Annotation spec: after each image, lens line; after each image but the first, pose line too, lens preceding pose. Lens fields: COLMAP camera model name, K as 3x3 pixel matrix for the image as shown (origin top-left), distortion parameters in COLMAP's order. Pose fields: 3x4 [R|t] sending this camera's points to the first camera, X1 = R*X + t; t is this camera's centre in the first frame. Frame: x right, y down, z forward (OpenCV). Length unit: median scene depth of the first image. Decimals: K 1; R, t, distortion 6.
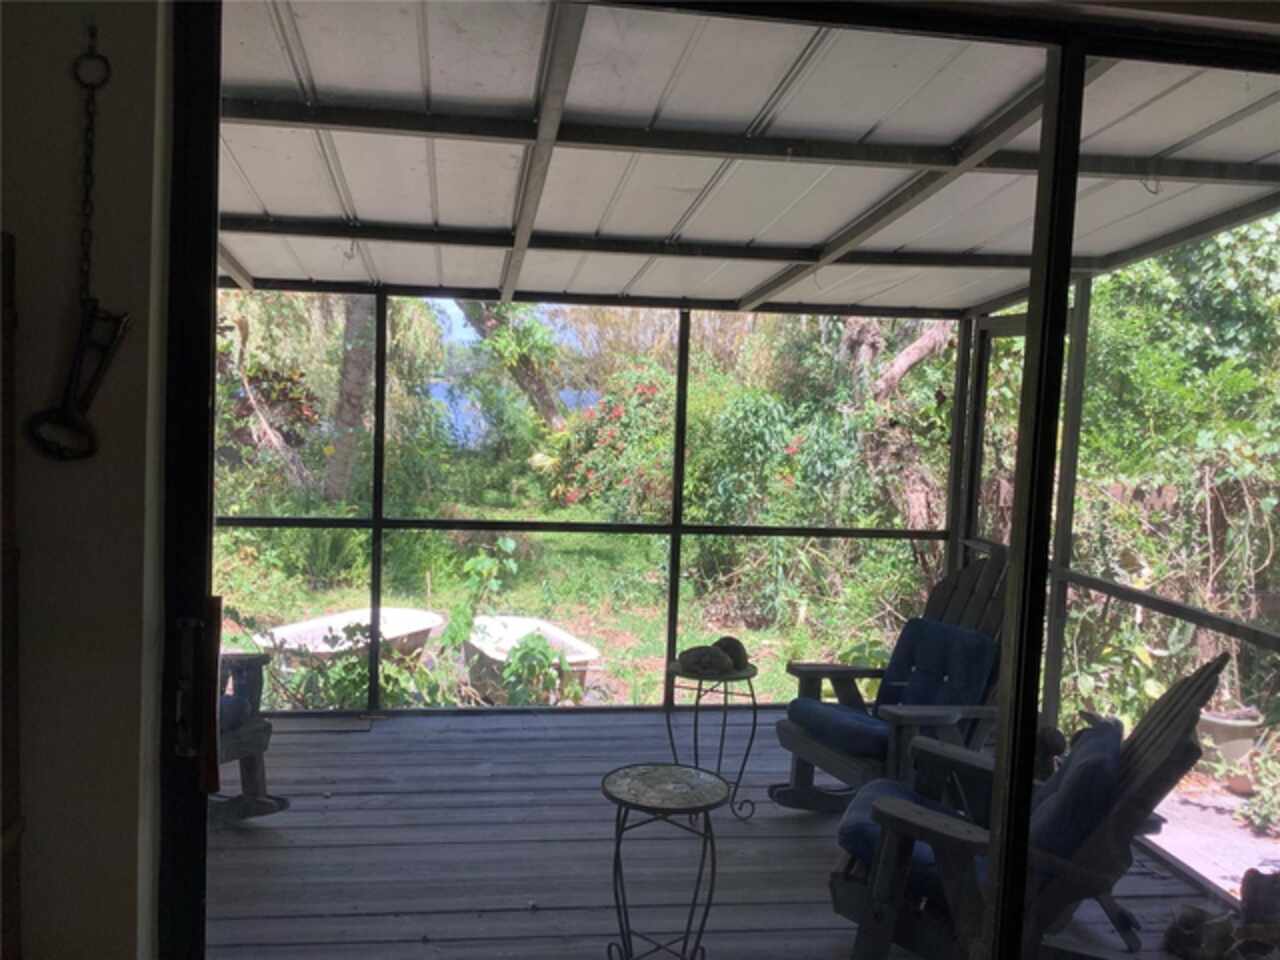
lens RADIAL K [[1223.8, 0, 642.3], [0, 1223.8, 468.6], [0, 0, 1]] dist [0.110569, -0.003837]
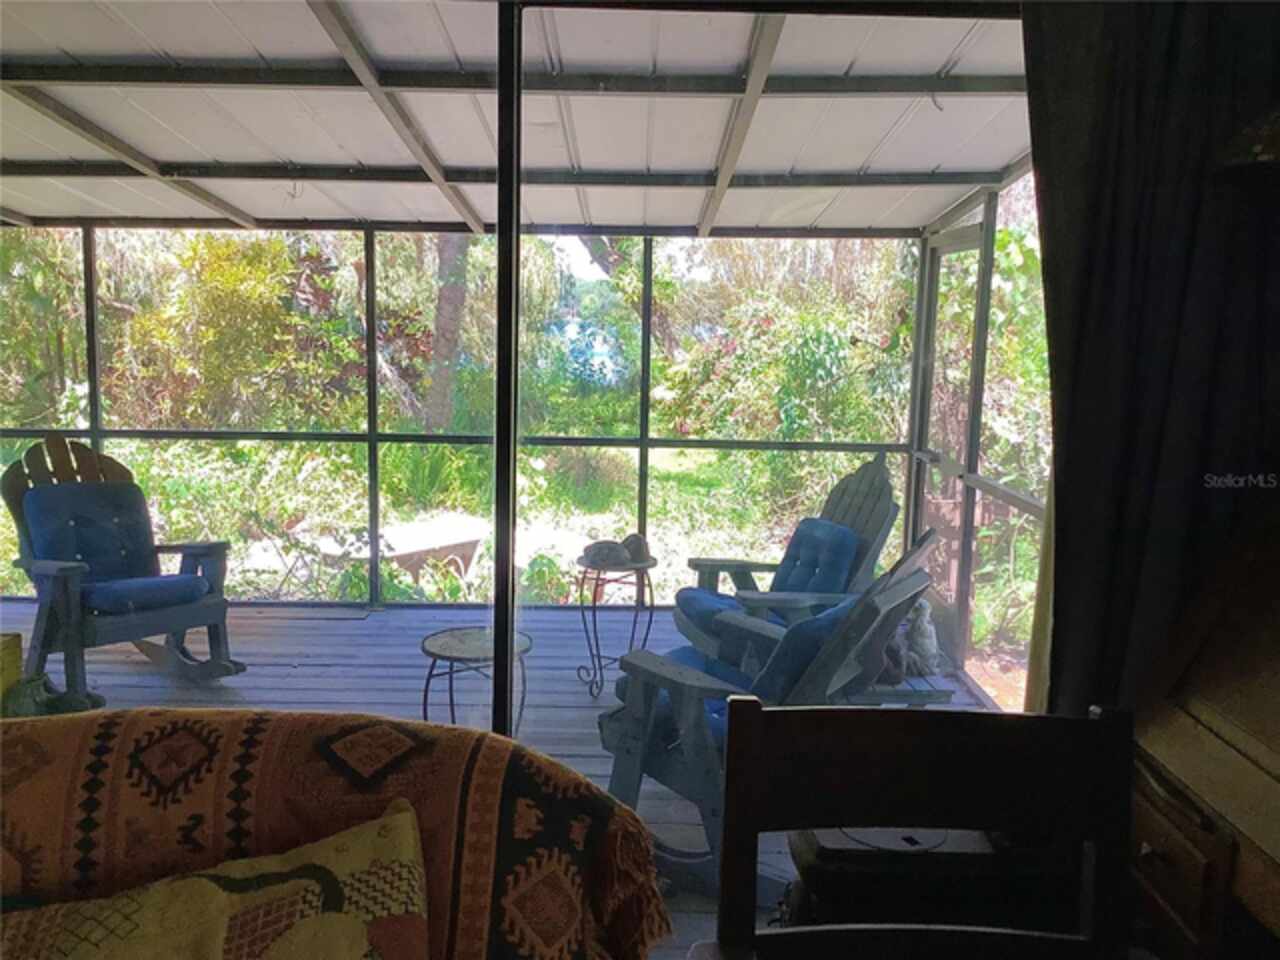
lens RADIAL K [[1223.8, 0, 642.3], [0, 1223.8, 468.6], [0, 0, 1]] dist [0.110569, -0.003837]
pose [[0.988088, 0.000069, -0.153892, 0.096602], [0.007539, 0.998778, 0.048853, 0.009801], [0.153707, -0.049431, 0.986879, -0.032693]]
